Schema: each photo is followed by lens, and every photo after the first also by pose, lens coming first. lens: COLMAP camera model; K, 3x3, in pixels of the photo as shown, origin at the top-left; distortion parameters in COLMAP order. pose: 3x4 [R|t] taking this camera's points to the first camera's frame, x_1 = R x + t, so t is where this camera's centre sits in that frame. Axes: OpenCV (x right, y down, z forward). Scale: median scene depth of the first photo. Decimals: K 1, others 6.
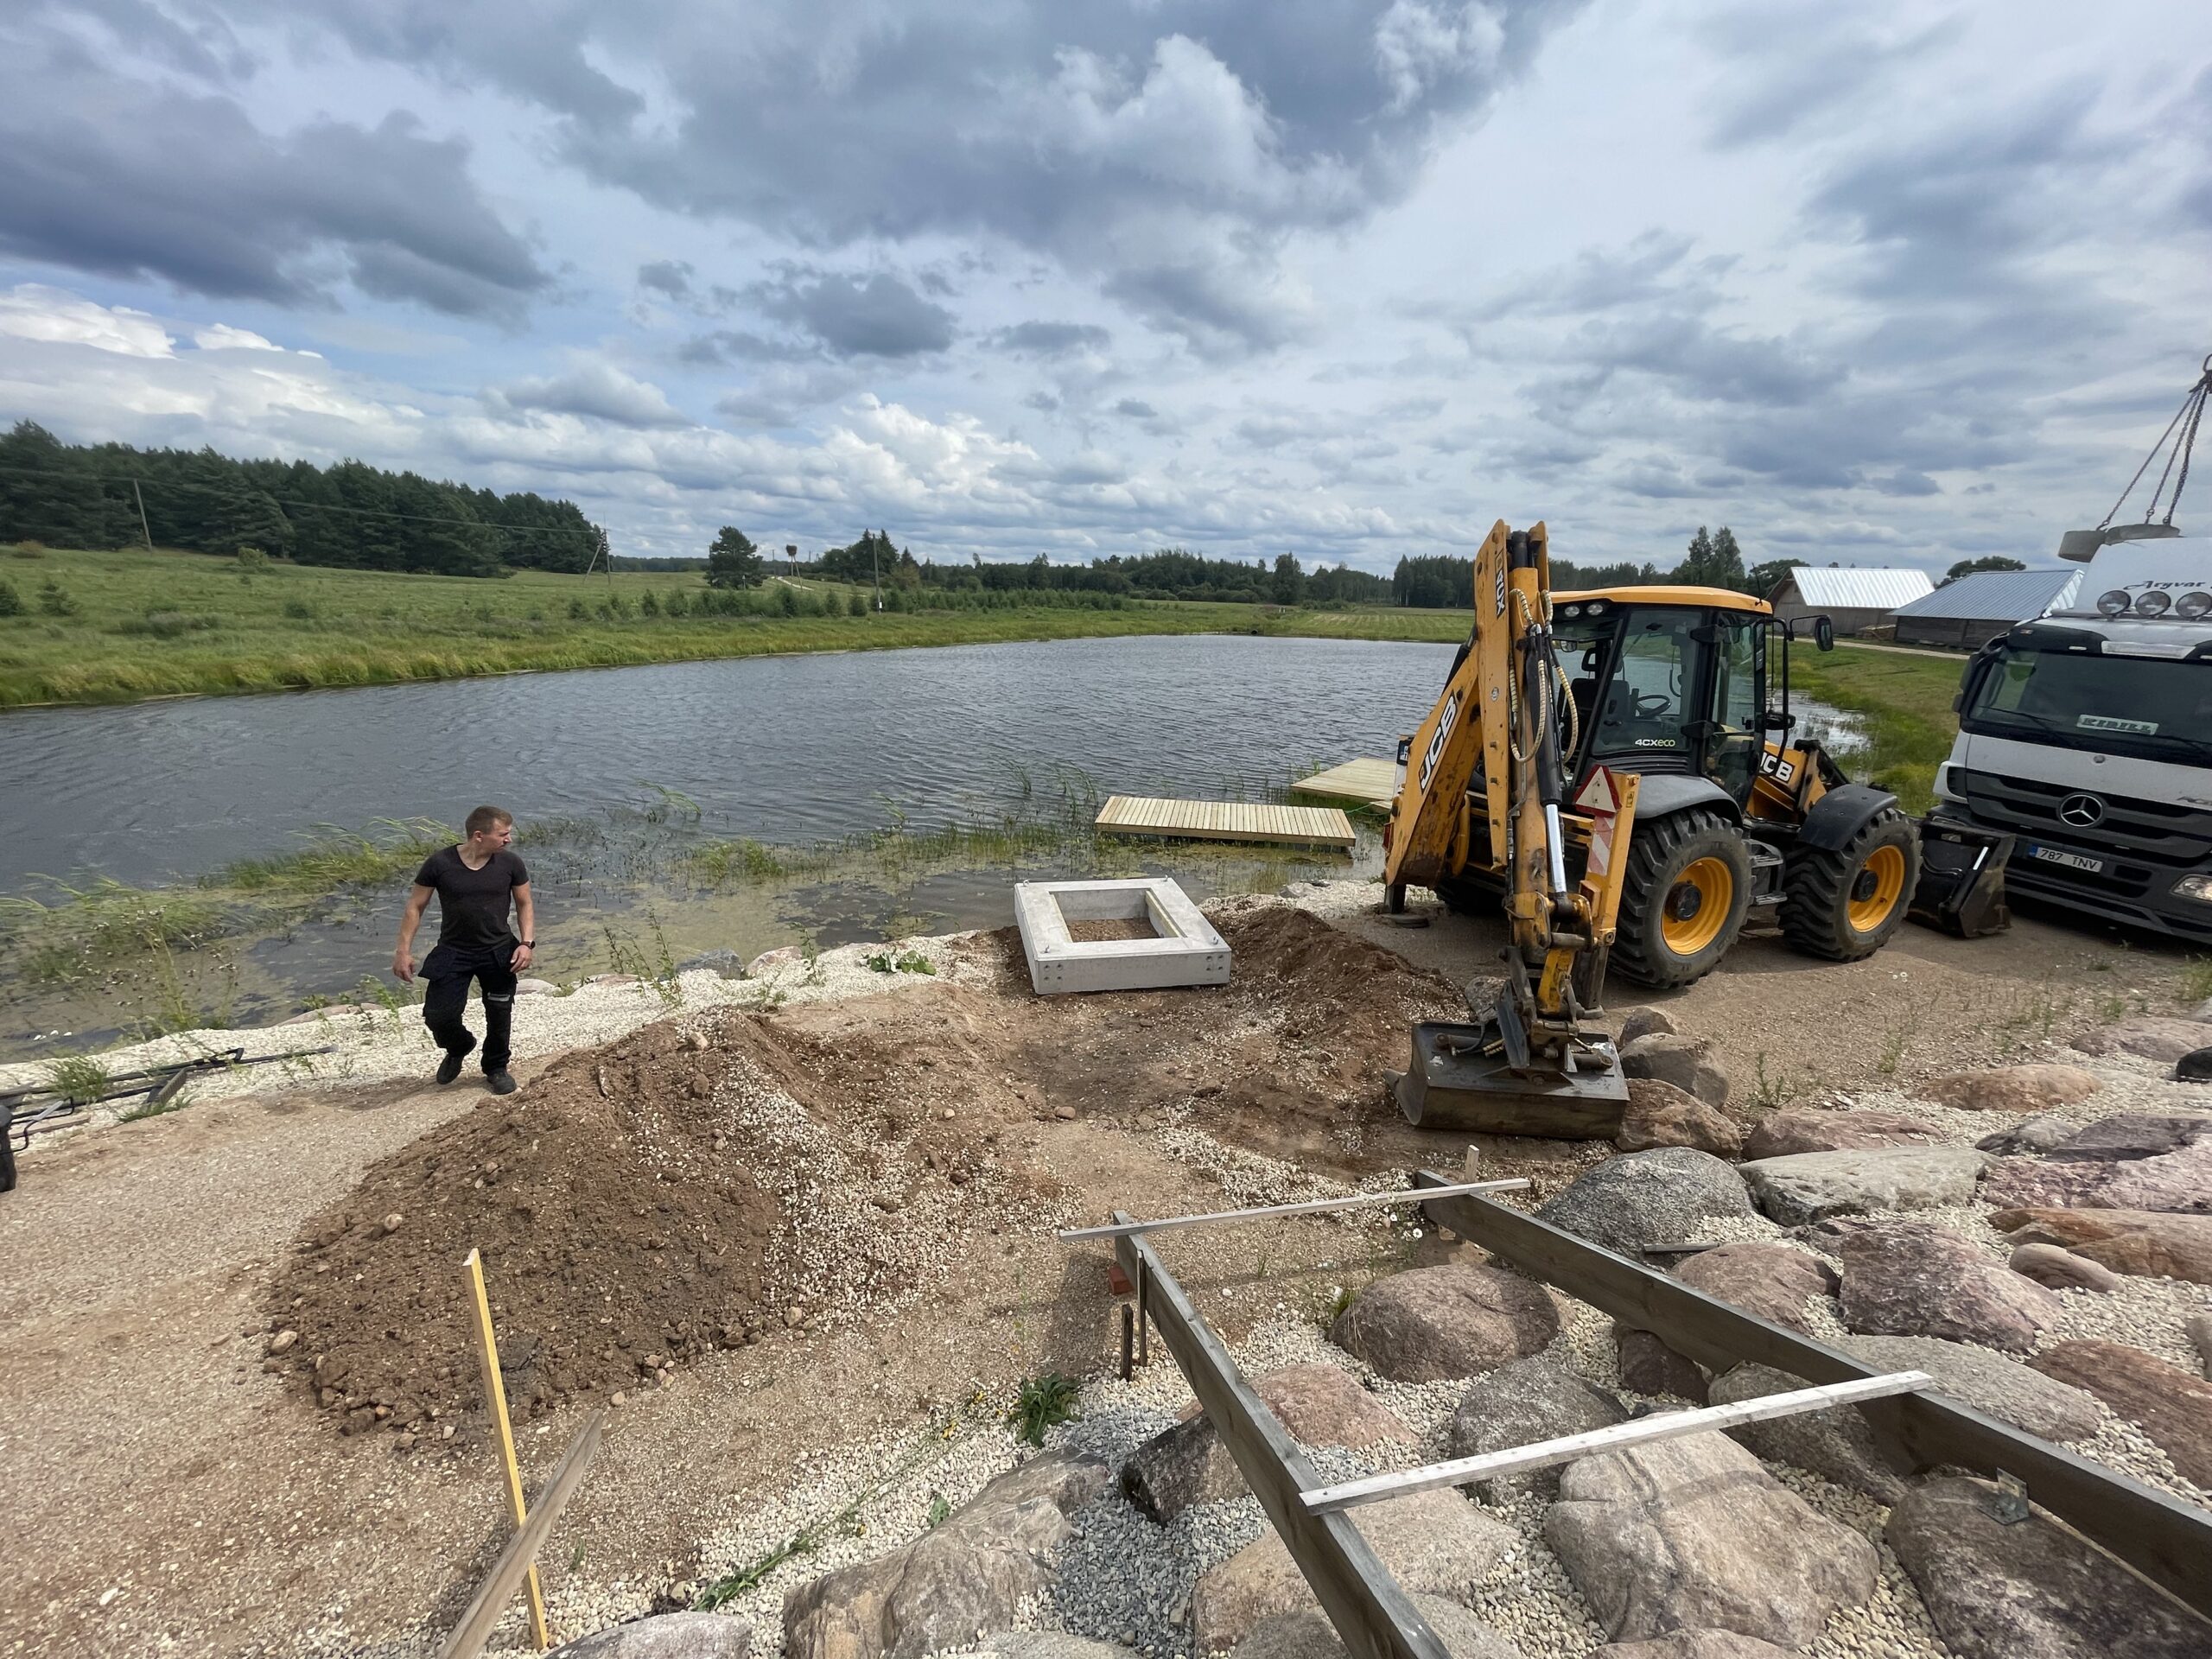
lens RADIAL K [[889.9, 0, 1109.2], [0, 889.9, 835.6], [0, 0, 1]] dist [-0.004125, -0.000583]
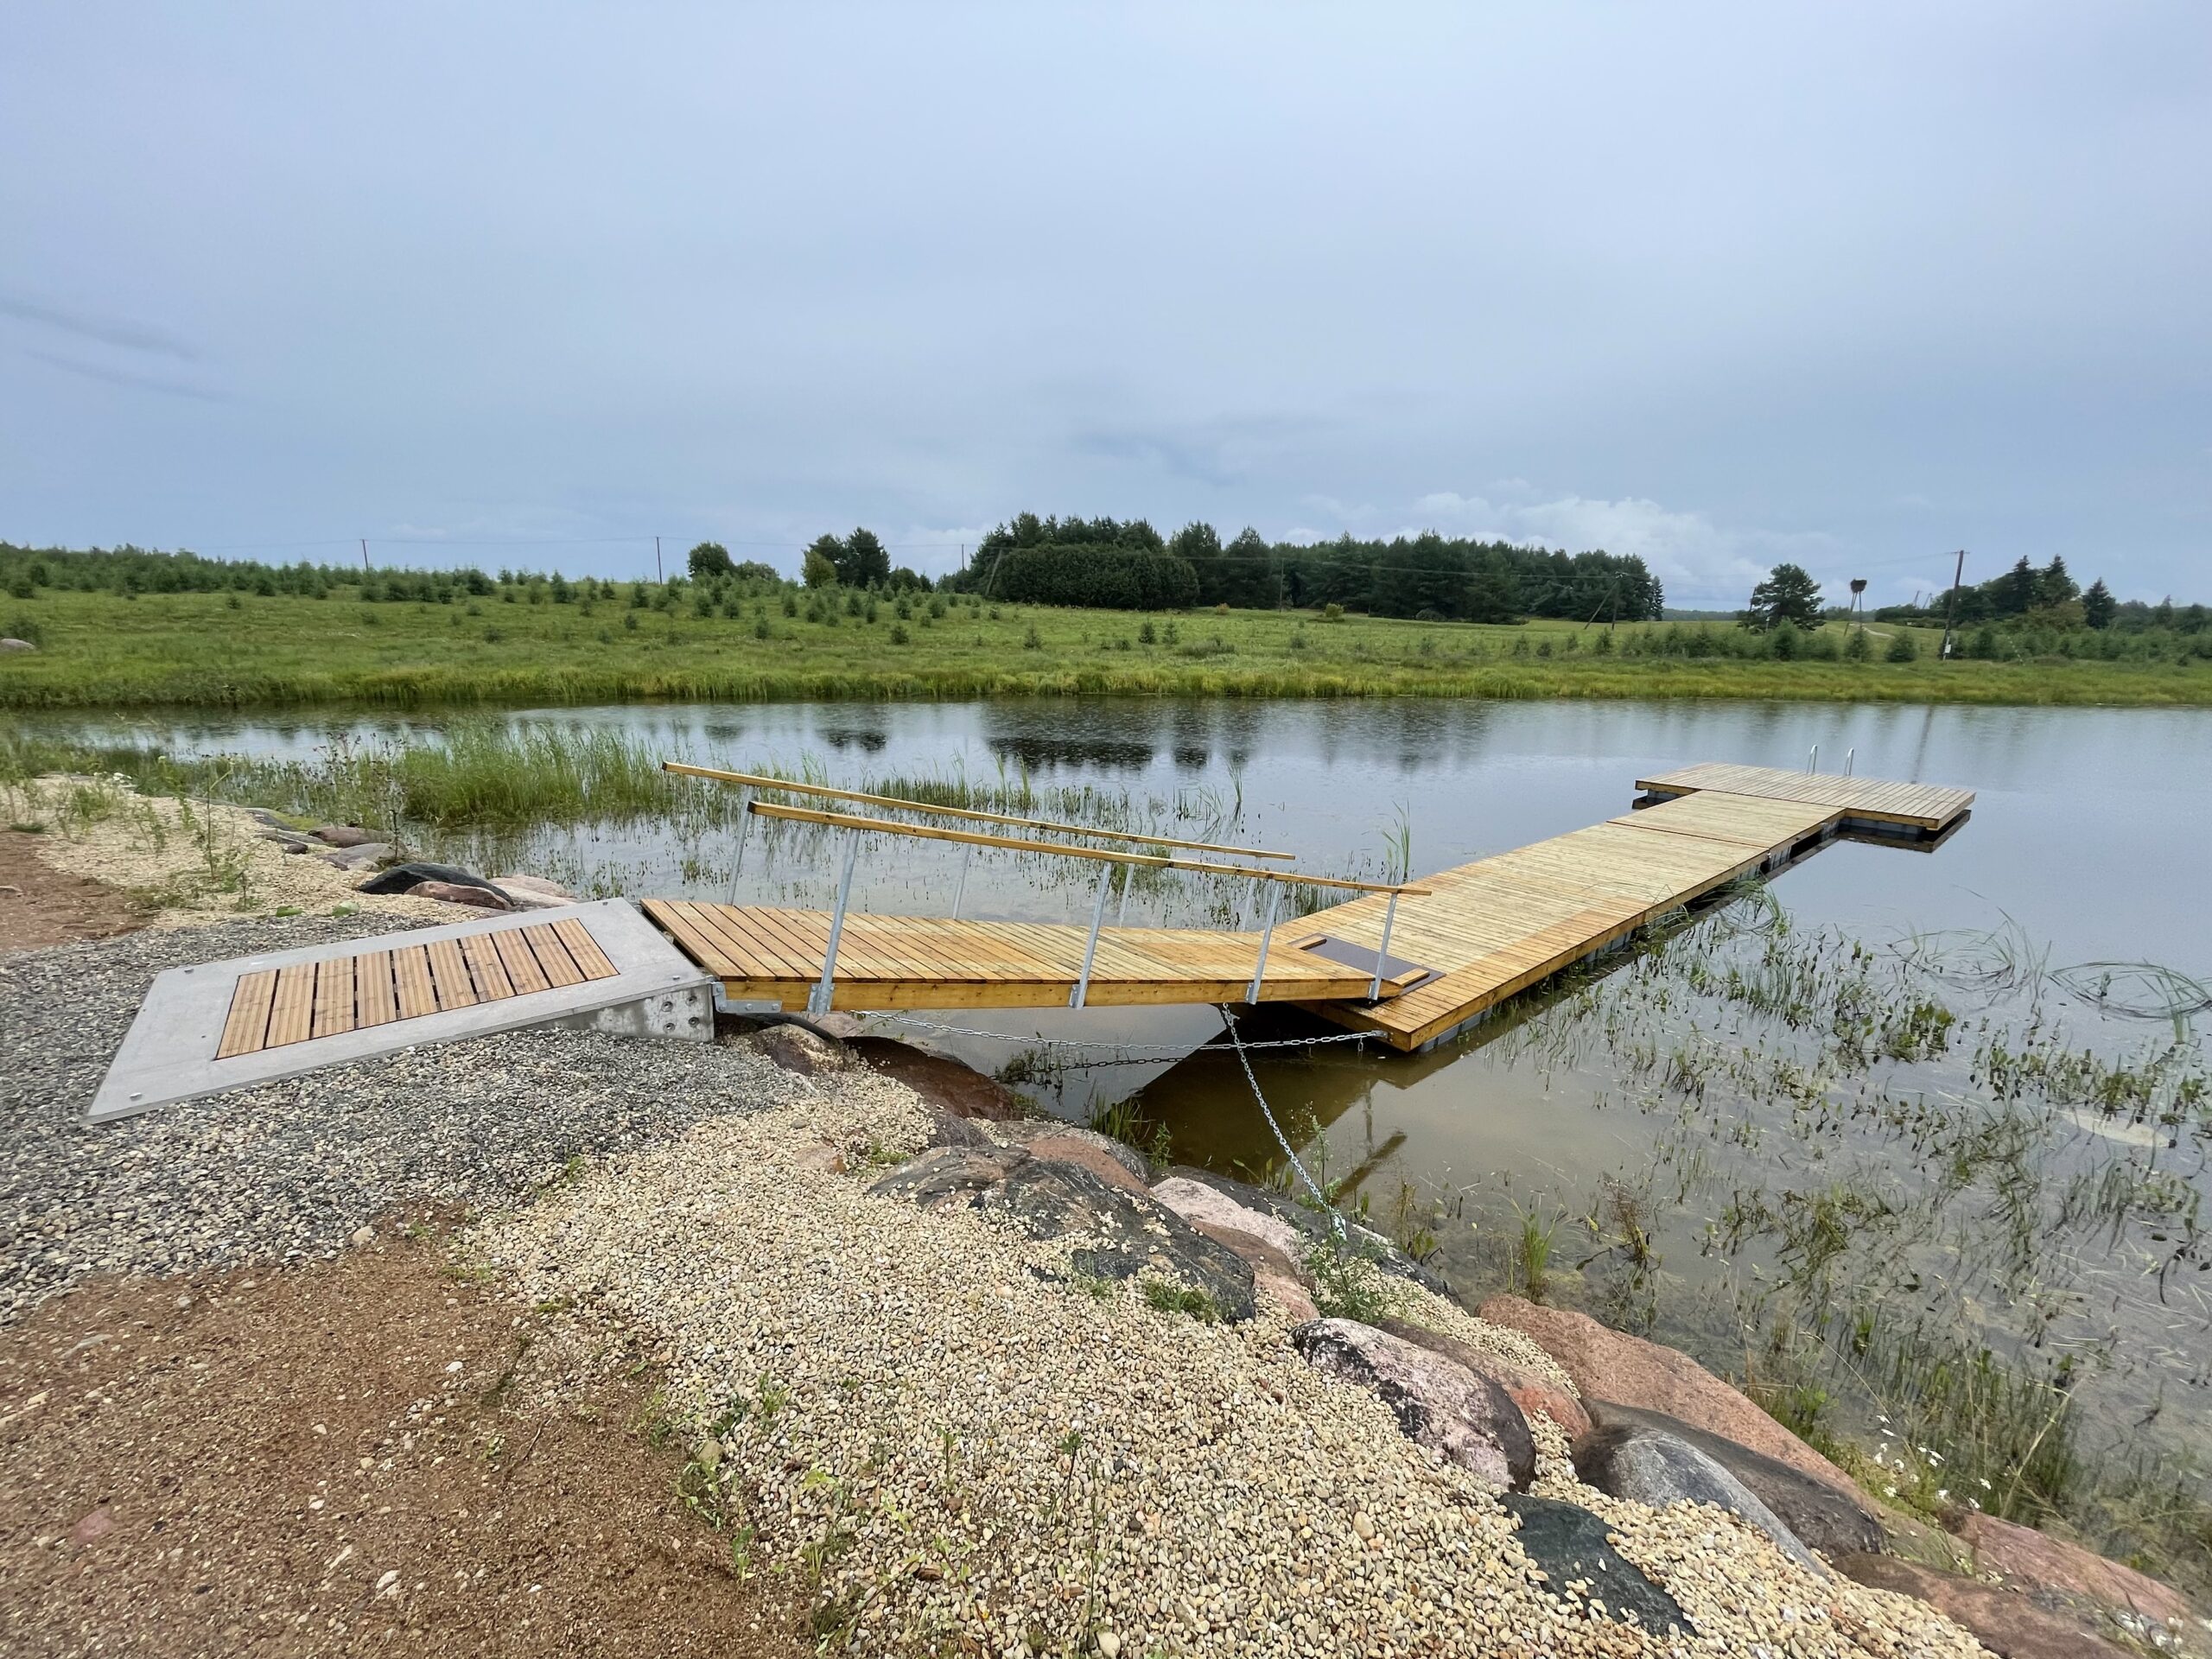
lens RADIAL K [[889.9, 0, 1106.9], [0, 889.9, 827.8], [0, 0, 1]] dist [-0.004125, -0.000583]
pose [[0.484544, 0.172258, -0.857639, 0.115989], [-0.230922, 0.970830, 0.064528, -0.020564], [0.843737, 0.166781, 0.510188, 0.199436]]
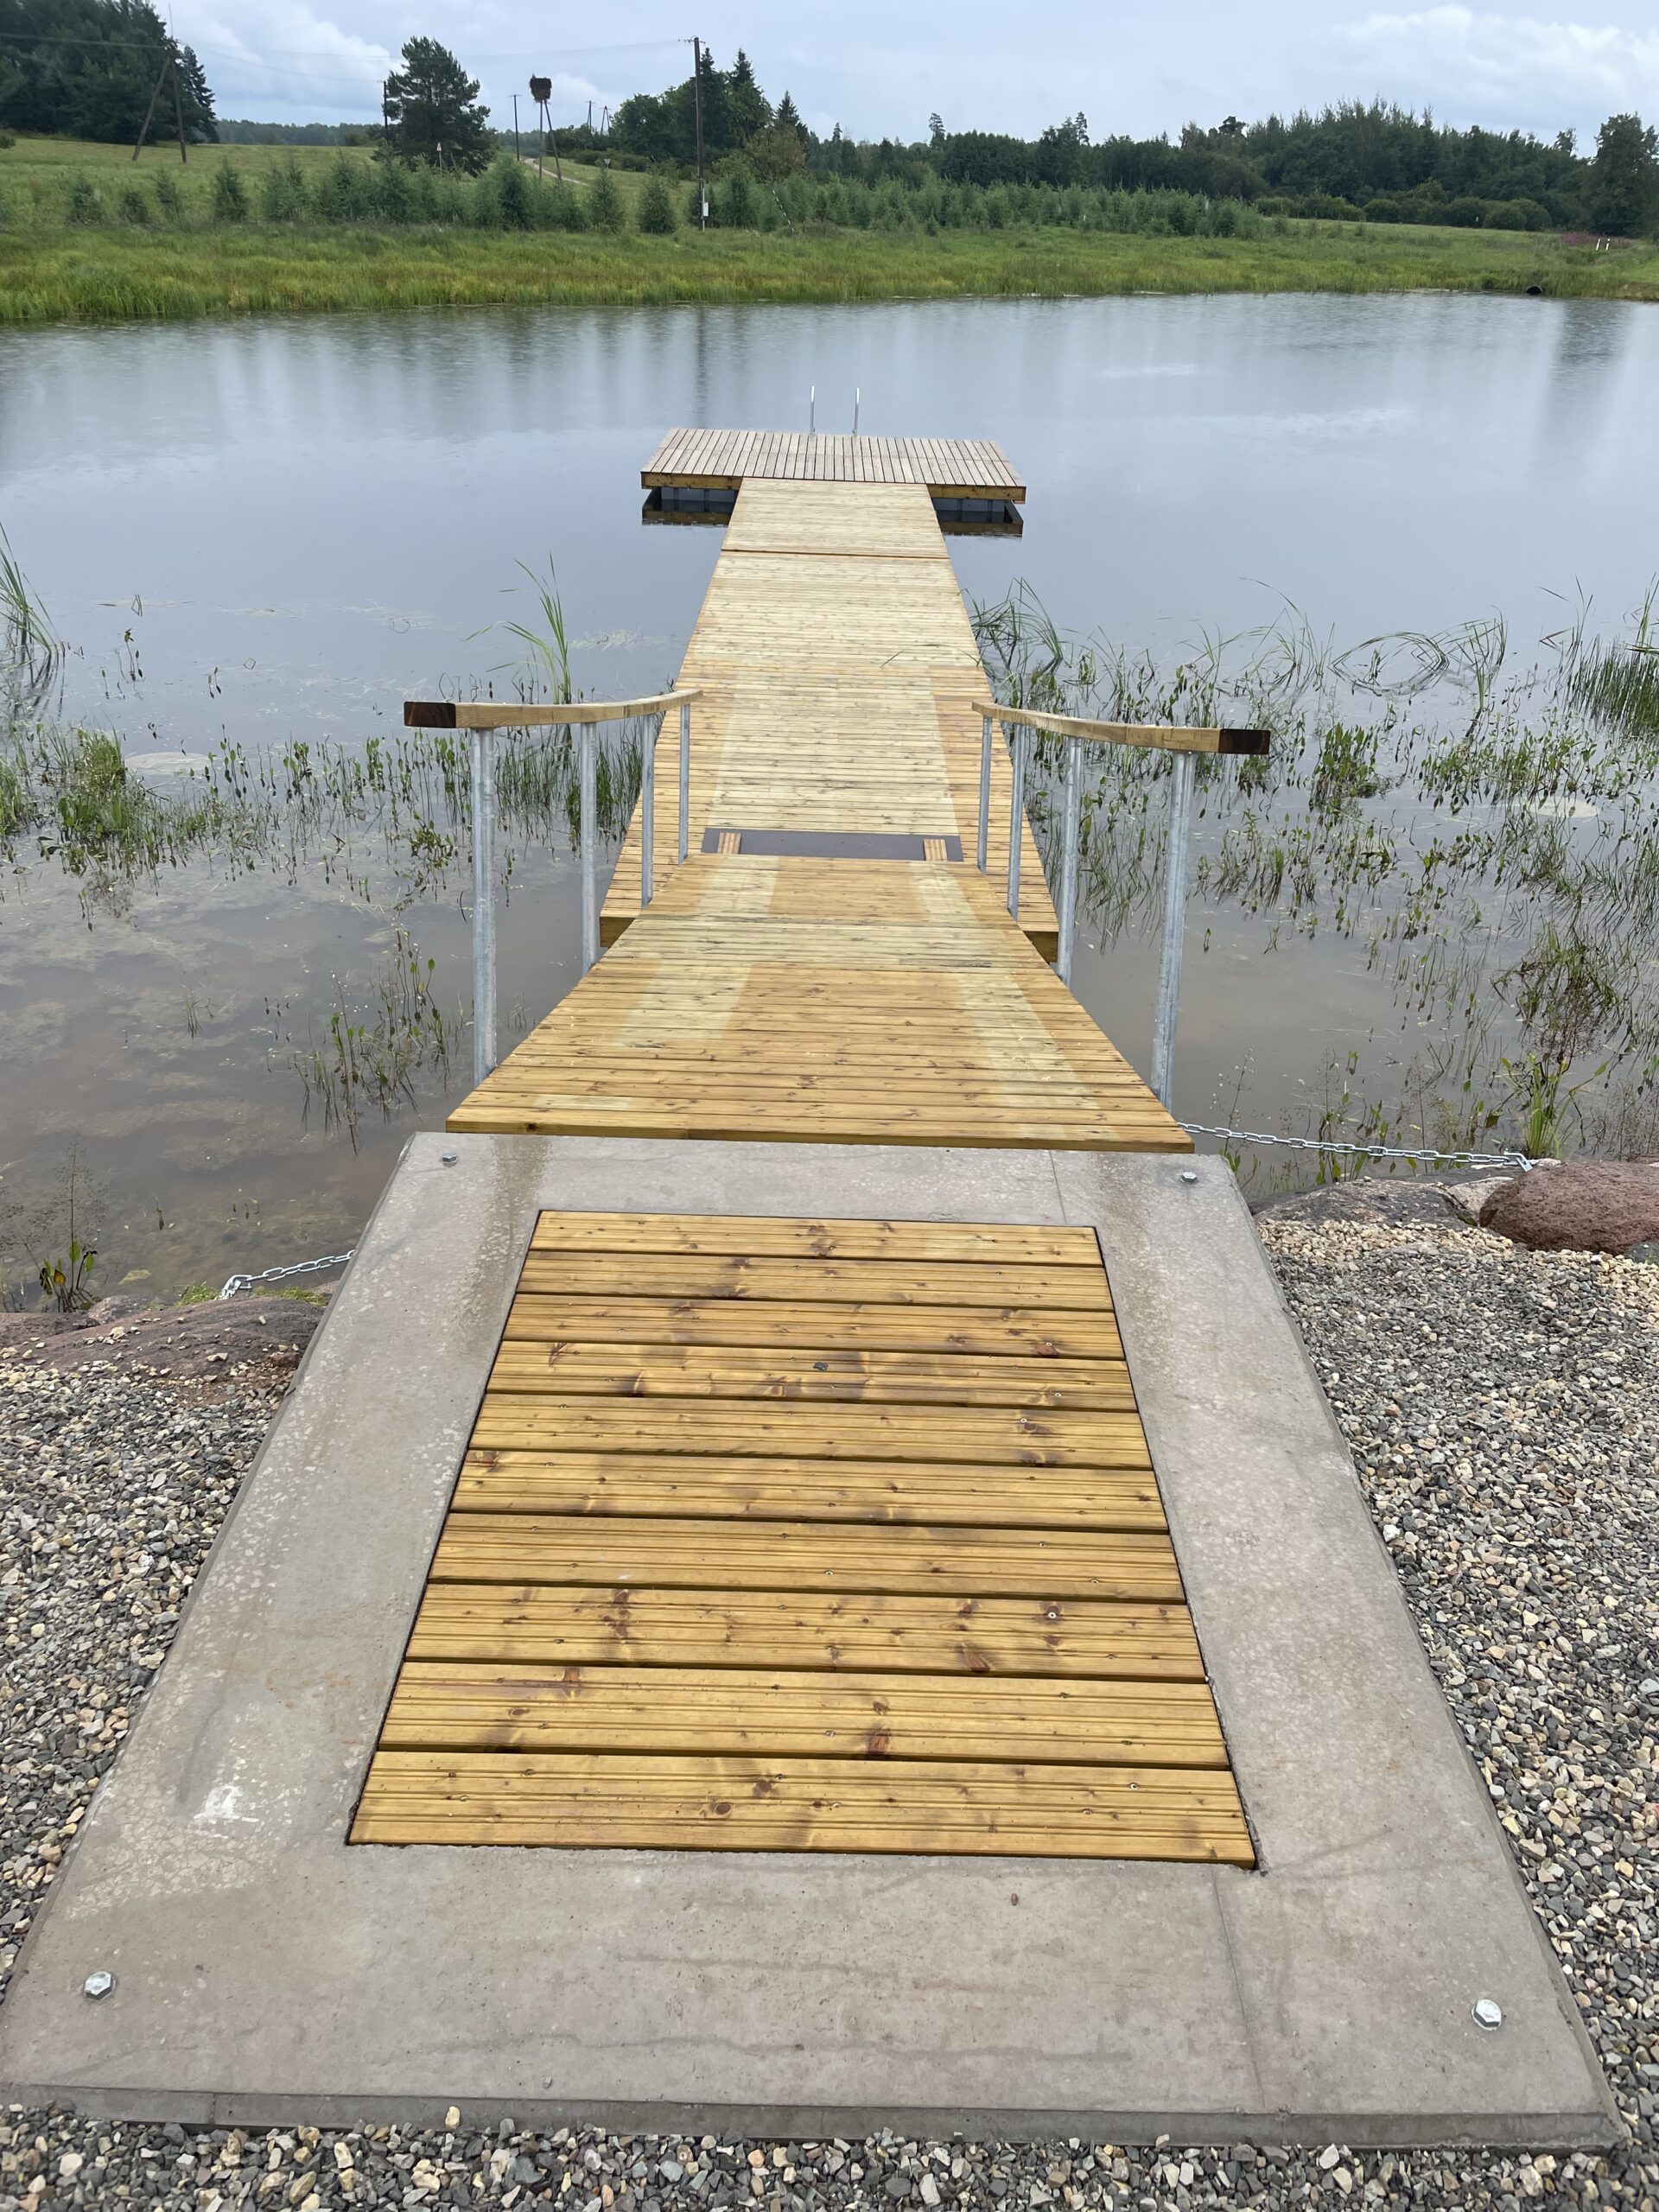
lens RADIAL K [[1674.3, 0, 849.7], [0, 1674.3, 1091.6], [0, 0, 1]] dist [0.089832, -0.119340]
pose [[0.982269, 0.094772, -0.161758, 0.010962], [-0.058773, 0.974990, 0.214337, -0.007744], [0.178025, -0.201030, 0.963273, 0.135087]]
